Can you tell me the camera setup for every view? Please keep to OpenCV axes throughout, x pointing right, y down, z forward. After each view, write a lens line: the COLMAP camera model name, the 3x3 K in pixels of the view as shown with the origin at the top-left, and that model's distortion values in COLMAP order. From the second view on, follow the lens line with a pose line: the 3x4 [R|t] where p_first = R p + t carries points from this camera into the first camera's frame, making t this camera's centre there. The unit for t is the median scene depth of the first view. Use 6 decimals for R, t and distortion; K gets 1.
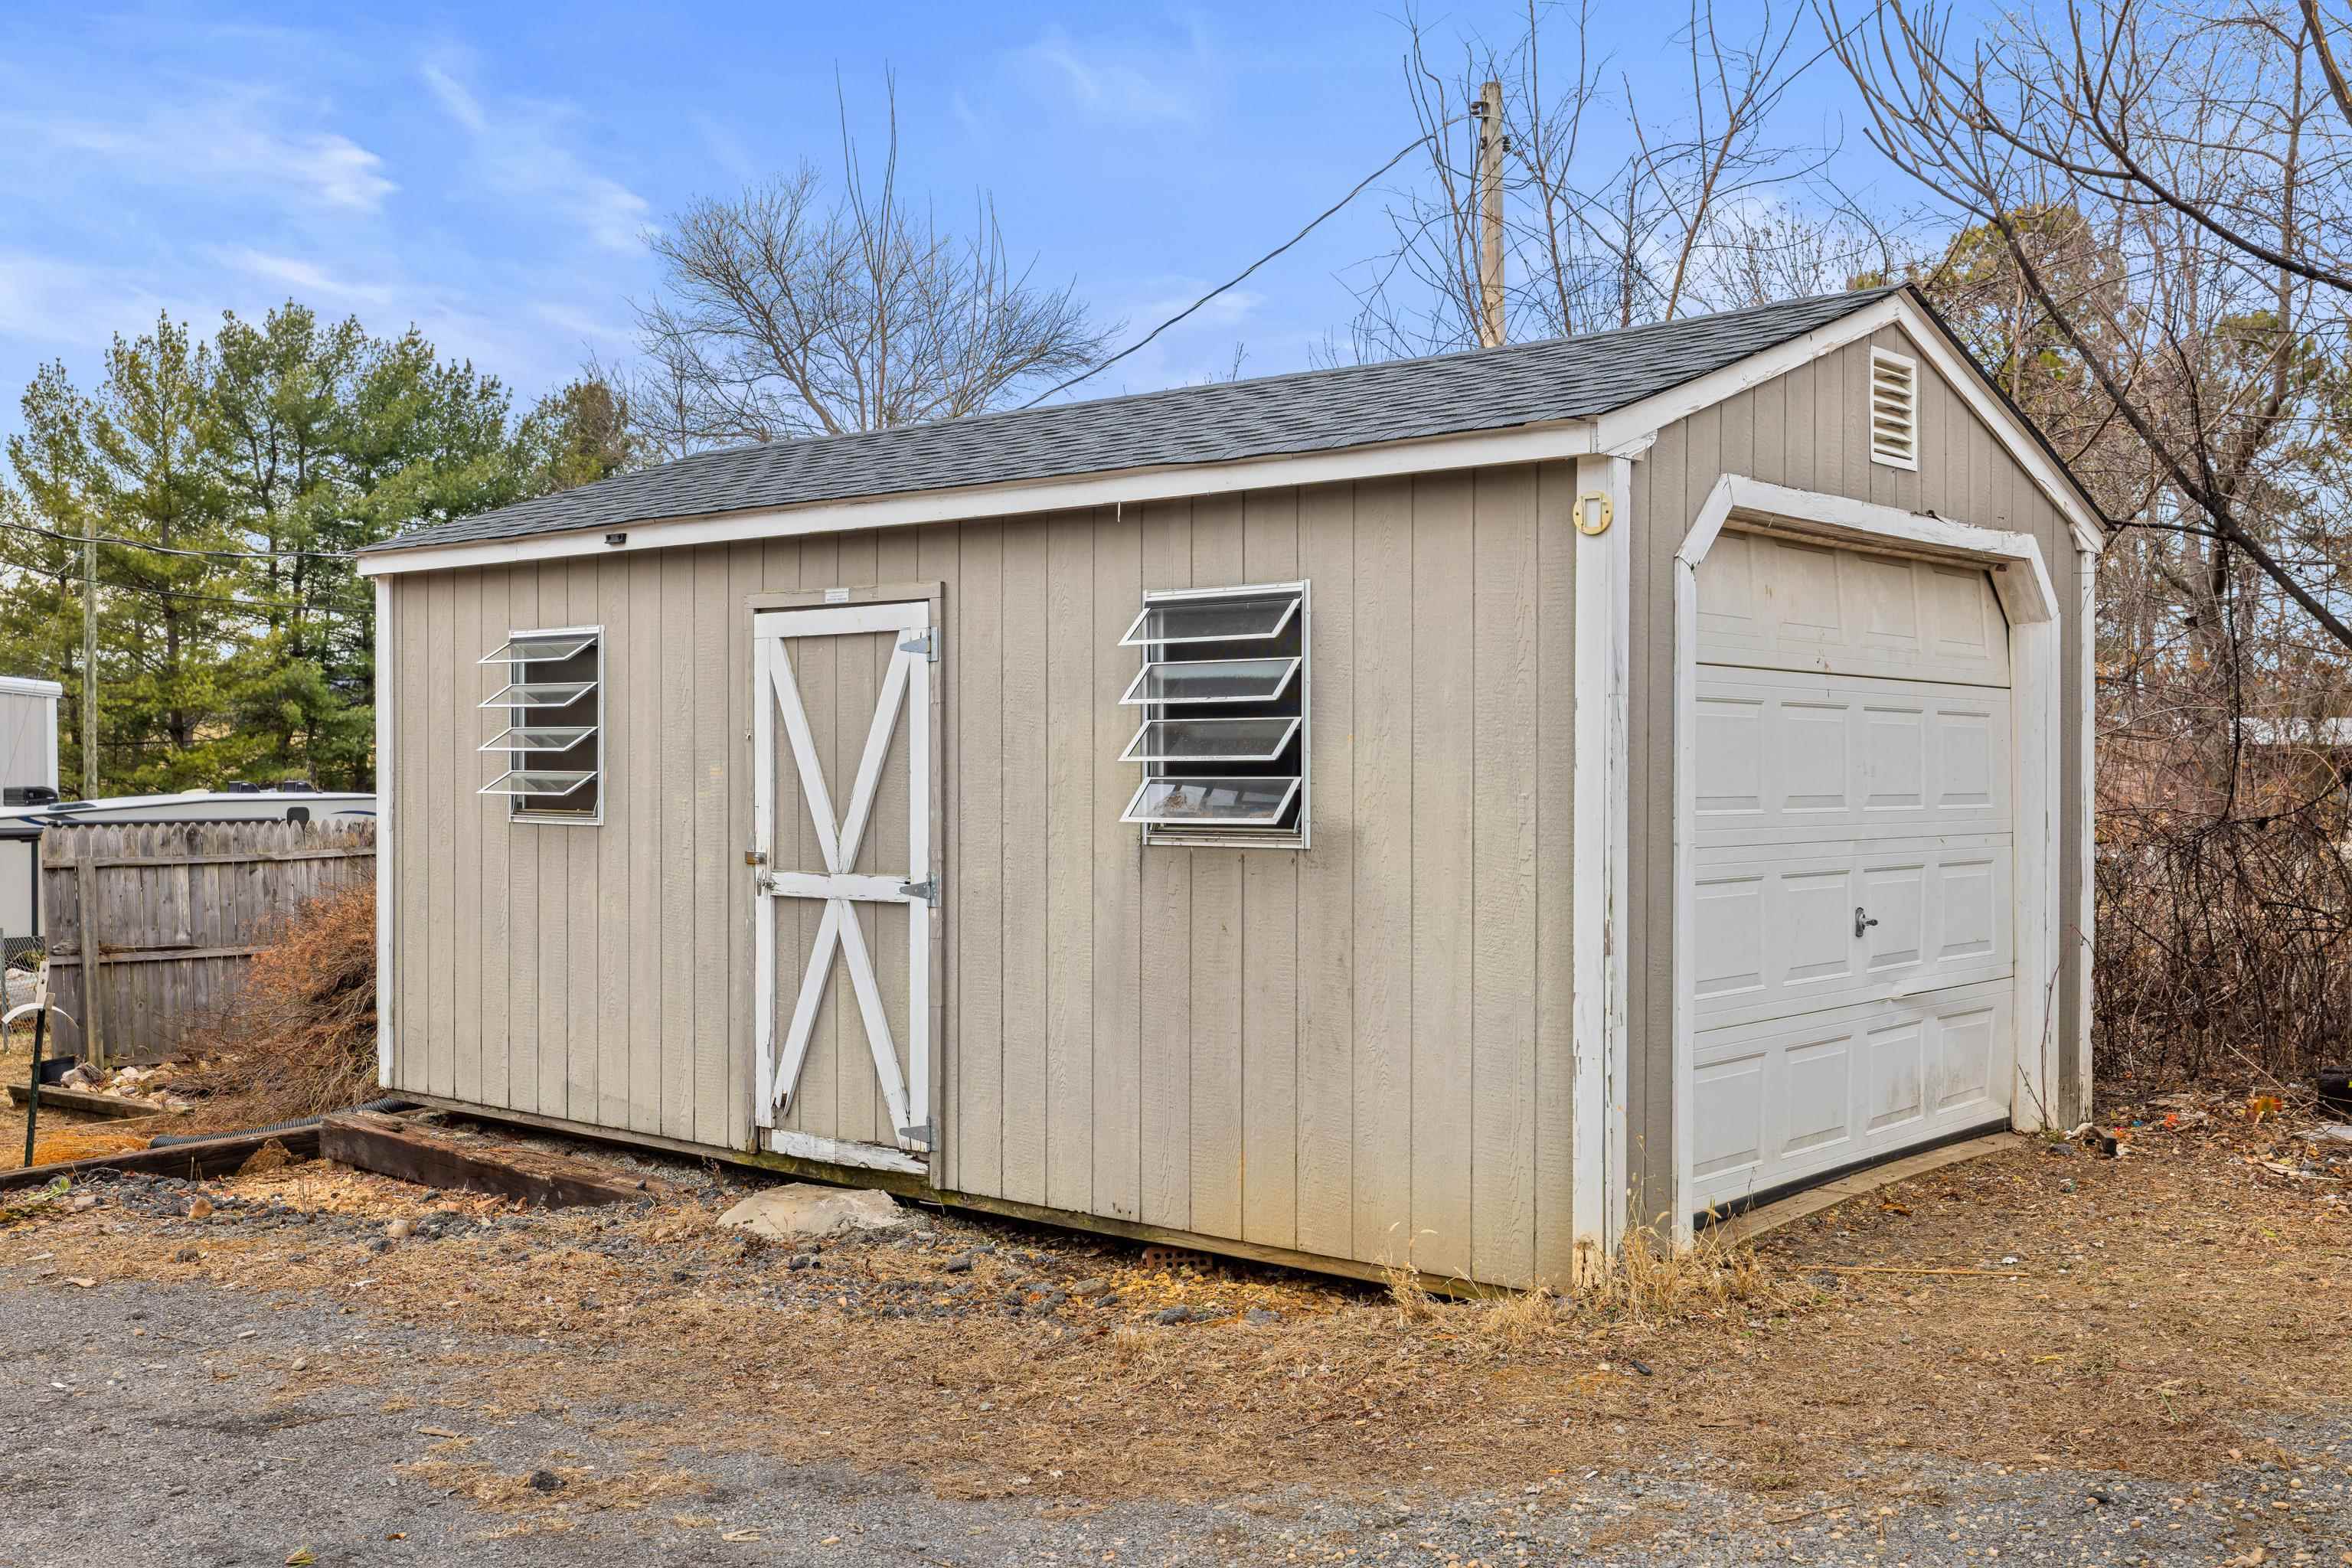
lens RADIAL K [[2274.6, 0, 1176.0], [0, 2274.6, 784.0], [0, 0, 1]] dist [-0.010113, 0.011564]
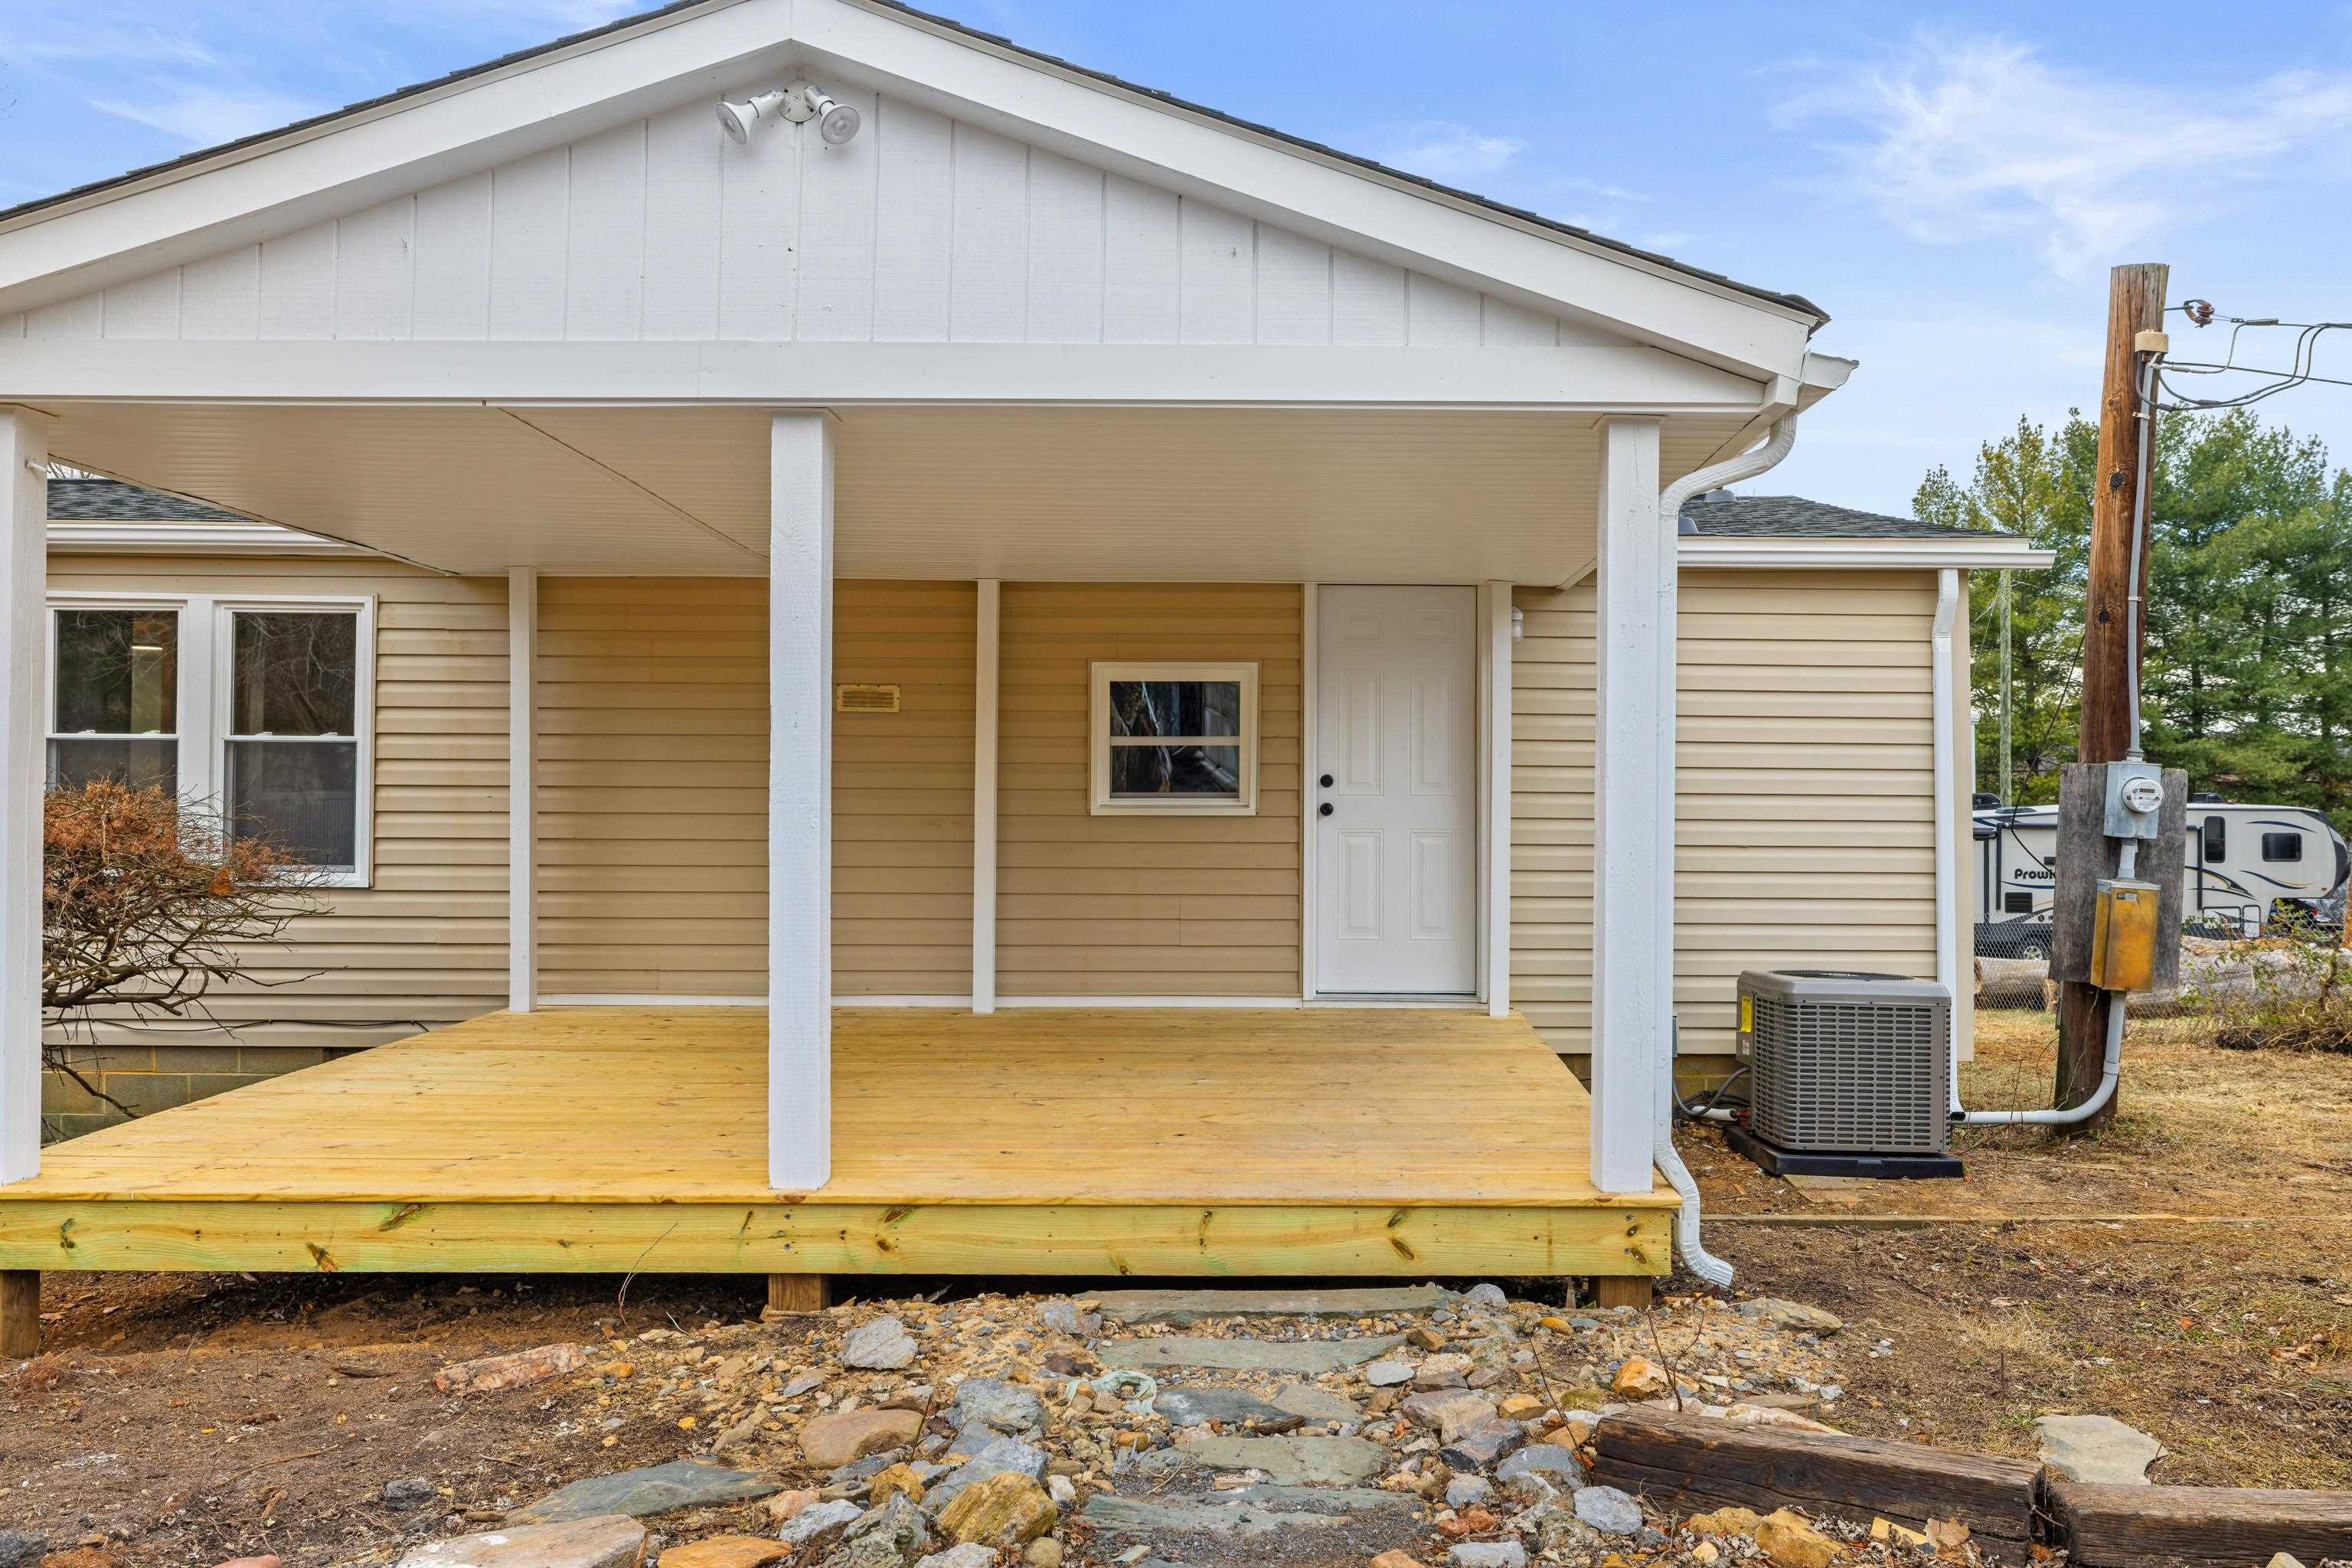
lens RADIAL K [[1705.9, 0, 1259.9], [0, 1705.9, 763.4], [0, 0, 1]] dist [-0.002393, -0.001926]
pose [[0.700482, -0.013331, -0.713545, -0.085564], [-0.010824, 0.999512, -0.029299, 0.009076], [0.713588, 0.028247, 0.699996, 0.078239]]
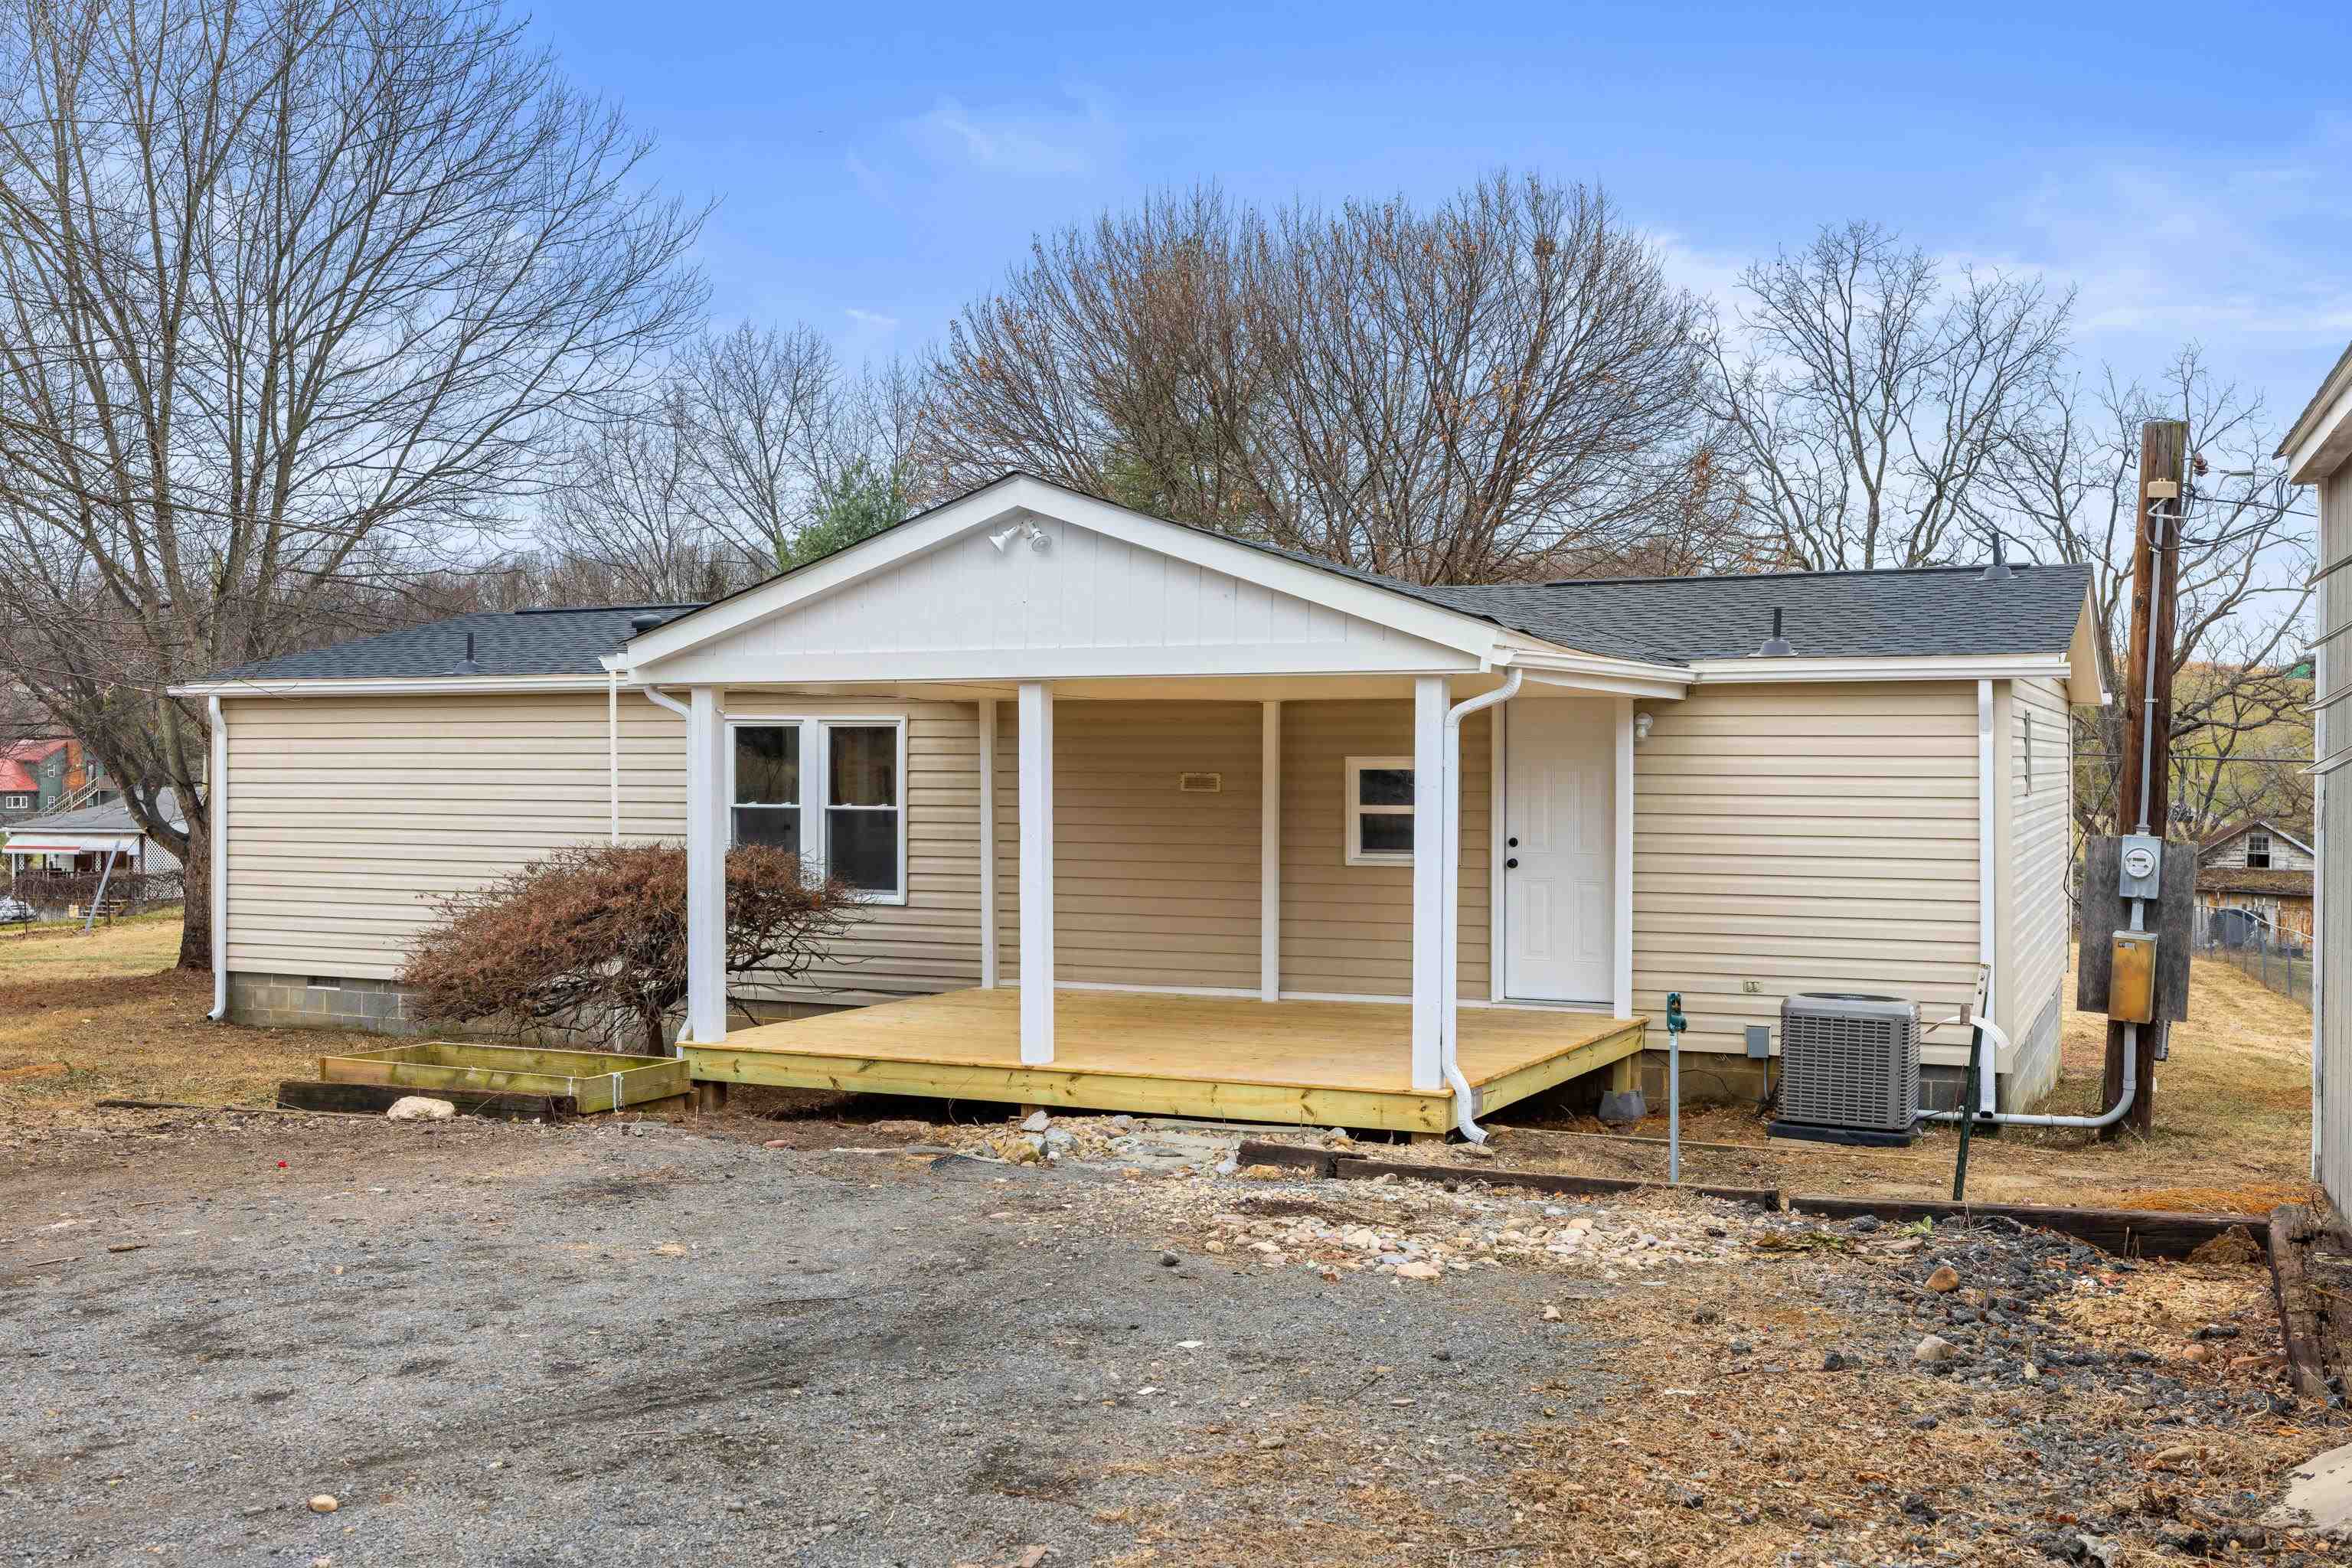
lens RADIAL K [[2274.6, 0, 1176.0], [0, 2274.6, 784.0], [0, 0, 1]] dist [-0.010113, 0.011564]
pose [[0.337603, 0.002299, -0.941286, 0.032678], [-0.013674, 0.999903, -0.002462, 0.001696], [0.941189, 0.013703, 0.337602, 0.061055]]
